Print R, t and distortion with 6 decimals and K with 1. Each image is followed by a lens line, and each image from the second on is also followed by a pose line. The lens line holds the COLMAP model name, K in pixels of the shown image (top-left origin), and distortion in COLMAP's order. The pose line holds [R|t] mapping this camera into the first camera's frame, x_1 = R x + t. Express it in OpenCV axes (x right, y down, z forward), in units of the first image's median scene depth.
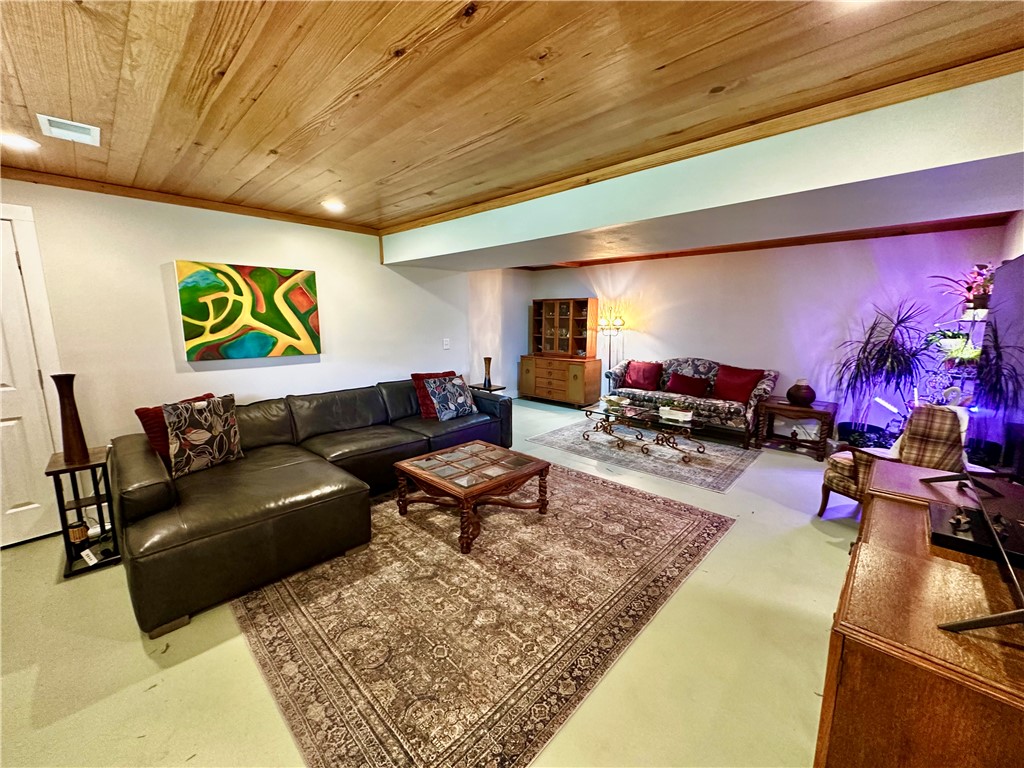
lens RADIAL K [[408.3, 0, 513.8], [0, 408.3, 383.2], [0, 0, 1]] dist [-0.003379, 0.000111]
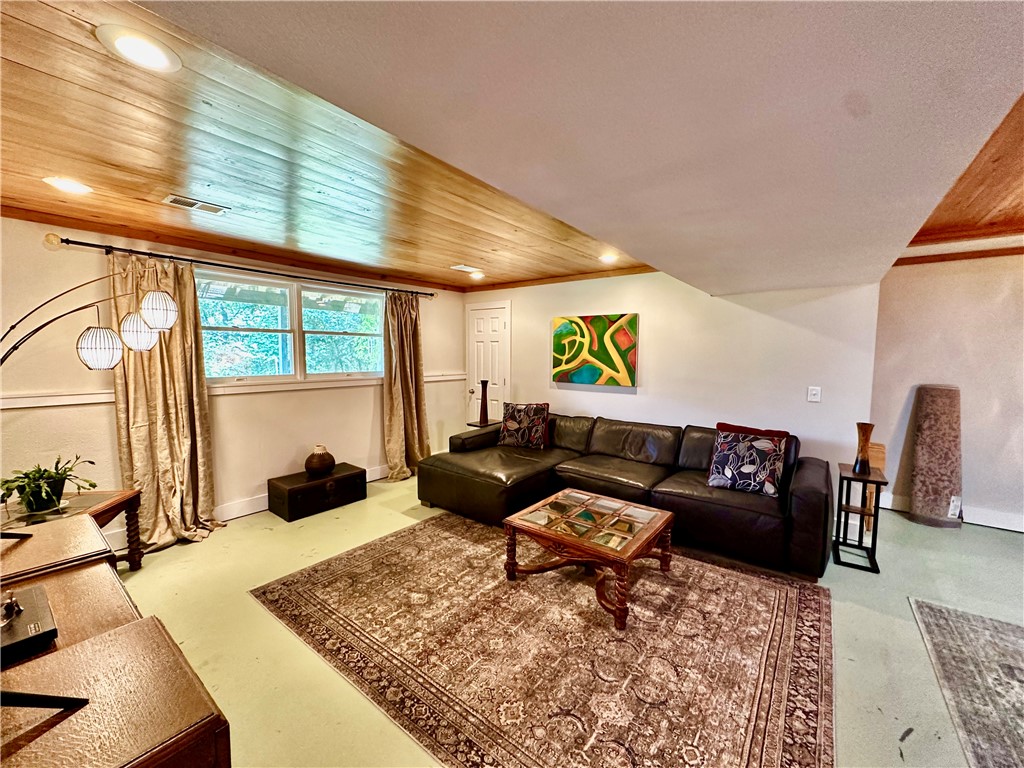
lens RADIAL K [[408.1, 0, 509.9], [0, 408.1, 383.8], [0, 0, 1]] dist [-0.005354, 0.000328]
pose [[0.107232, 0.076665, -0.991274, 0.751605], [-0.164377, 0.984669, 0.058372, -0.113907], [0.980552, 0.156684, 0.118190, 0.691176]]
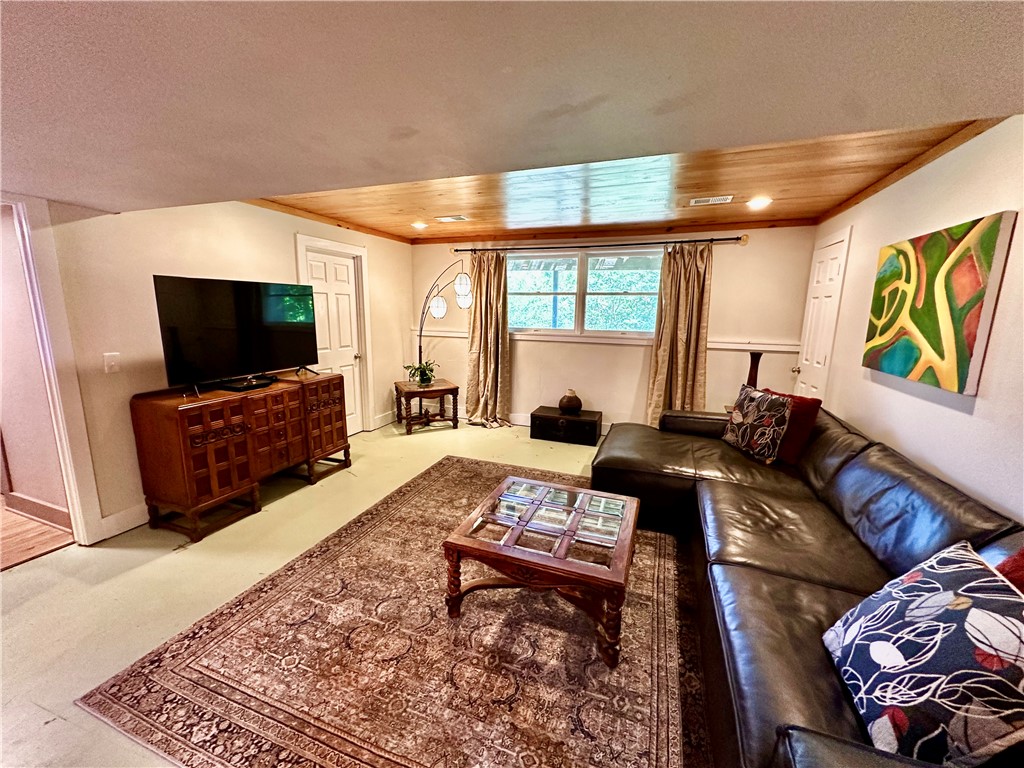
lens RADIAL K [[408.3, 0, 513.8], [0, 408.3, 383.2], [0, 0, 1]] dist [-0.003379, 0.000111]
pose [[-0.916373, 0.056309, -0.396346, 0.228307], [-0.078702, 0.945397, 0.316276, -0.245169], [0.392513, 0.321020, -0.861905, 1.536082]]
